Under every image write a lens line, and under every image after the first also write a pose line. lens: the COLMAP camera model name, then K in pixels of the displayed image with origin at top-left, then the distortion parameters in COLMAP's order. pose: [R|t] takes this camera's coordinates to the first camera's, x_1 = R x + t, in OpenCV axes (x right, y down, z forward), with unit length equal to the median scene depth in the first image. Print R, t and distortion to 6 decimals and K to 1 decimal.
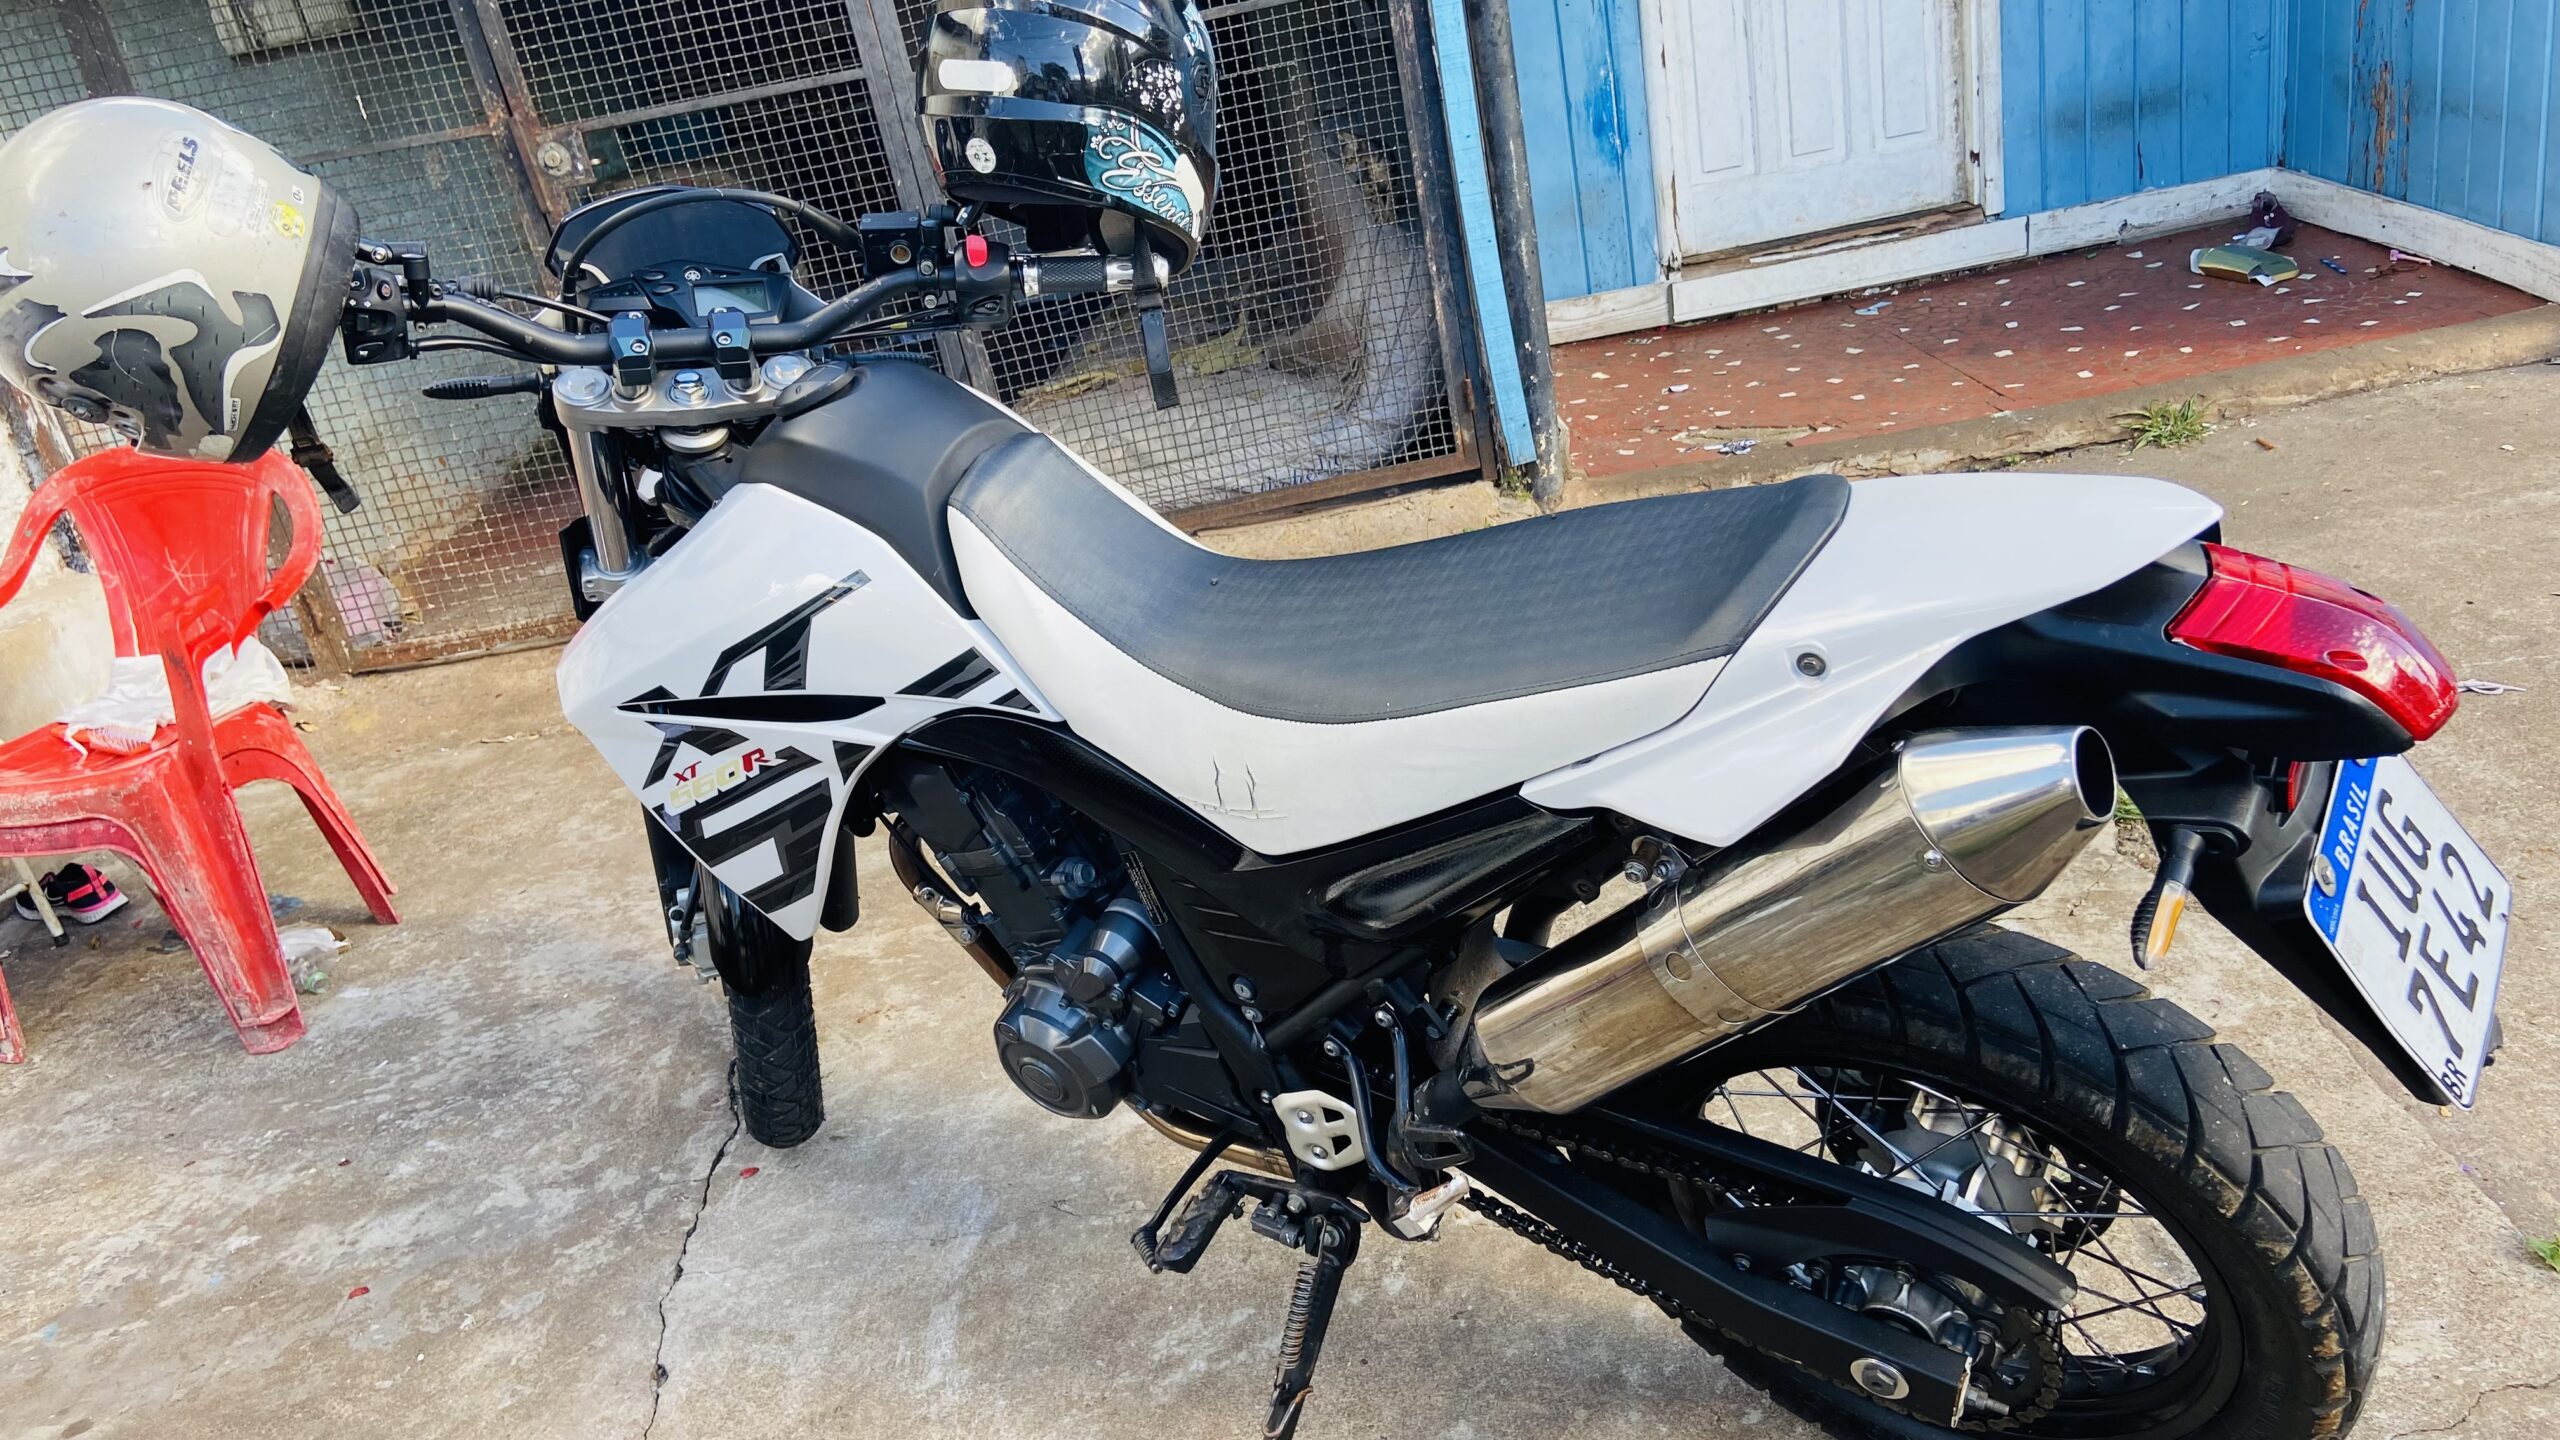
lens RADIAL K [[1924.5, 0, 1276.5], [0, 1924.5, 676.9], [0, 0, 1]] dist [0.091692, -0.112062]
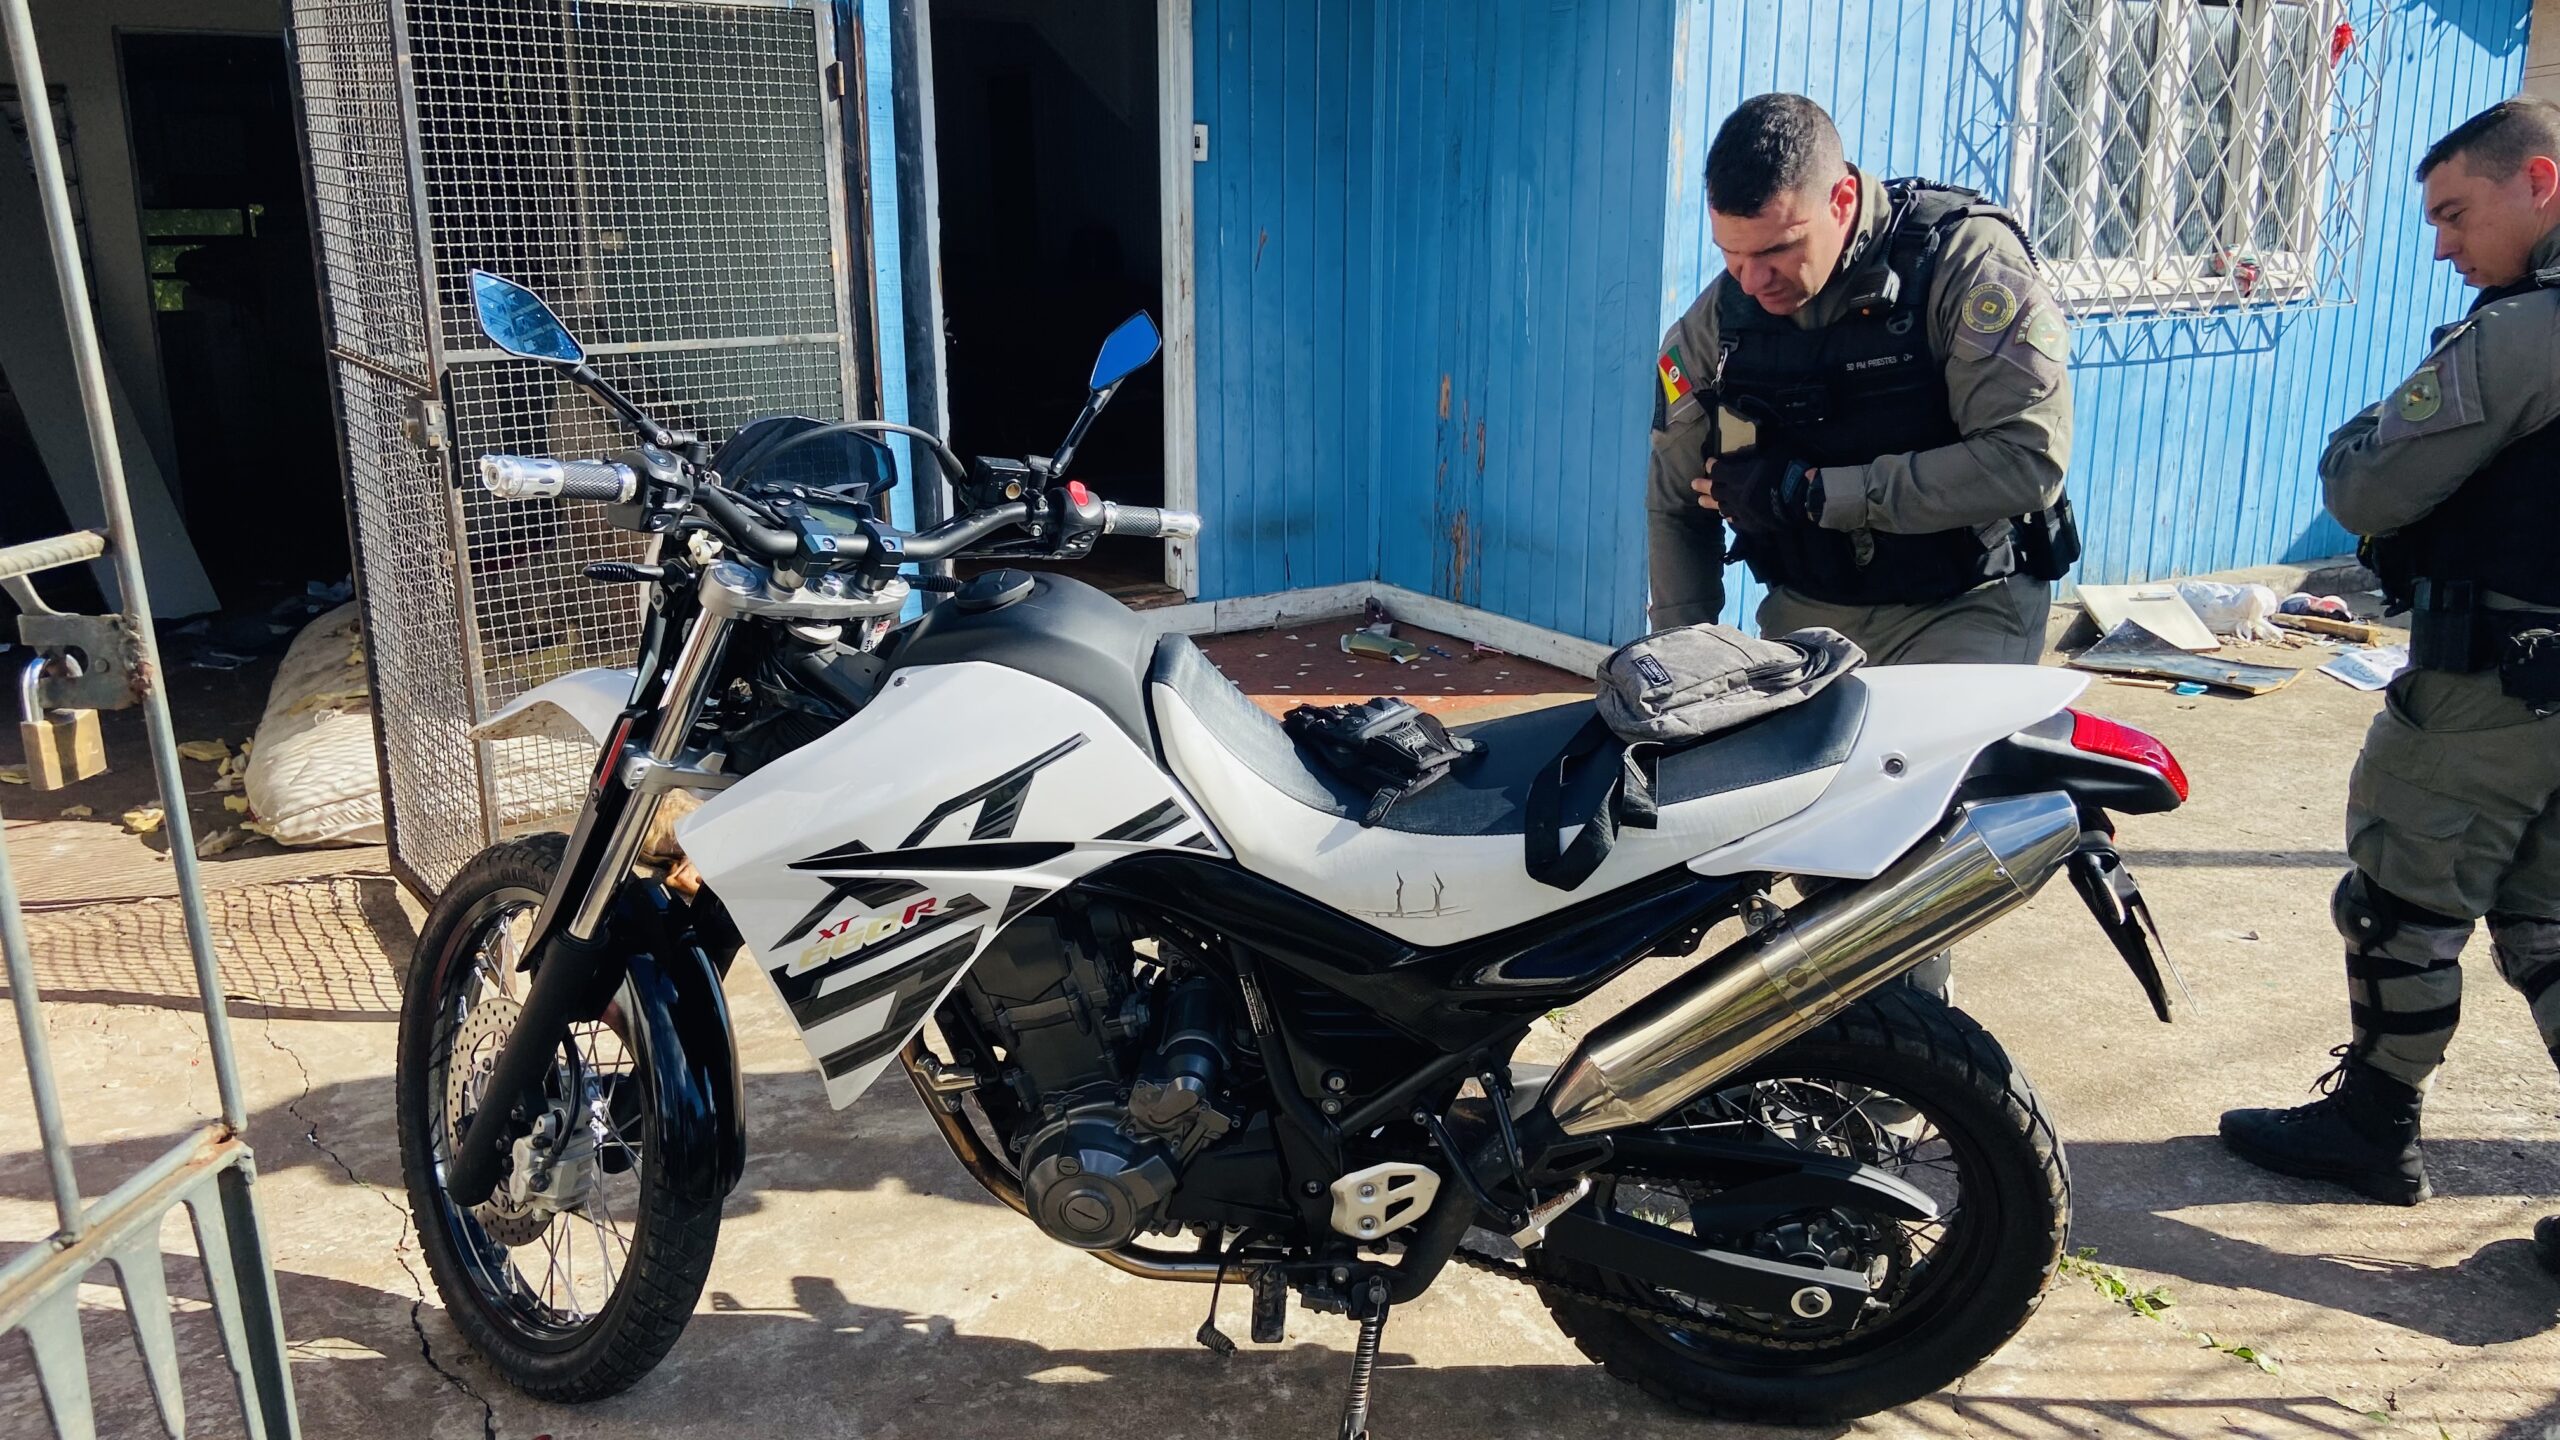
lens RADIAL K [[1924.5, 0, 1276.5], [0, 1924.5, 676.9], [0, 0, 1]] dist [0.091692, -0.112062]
pose [[0.841967, 0.053379, 0.536882, -0.723642], [0.058837, 0.980075, -0.189713, 0.138517], [-0.536311, 0.191321, 0.822050, -0.051546]]
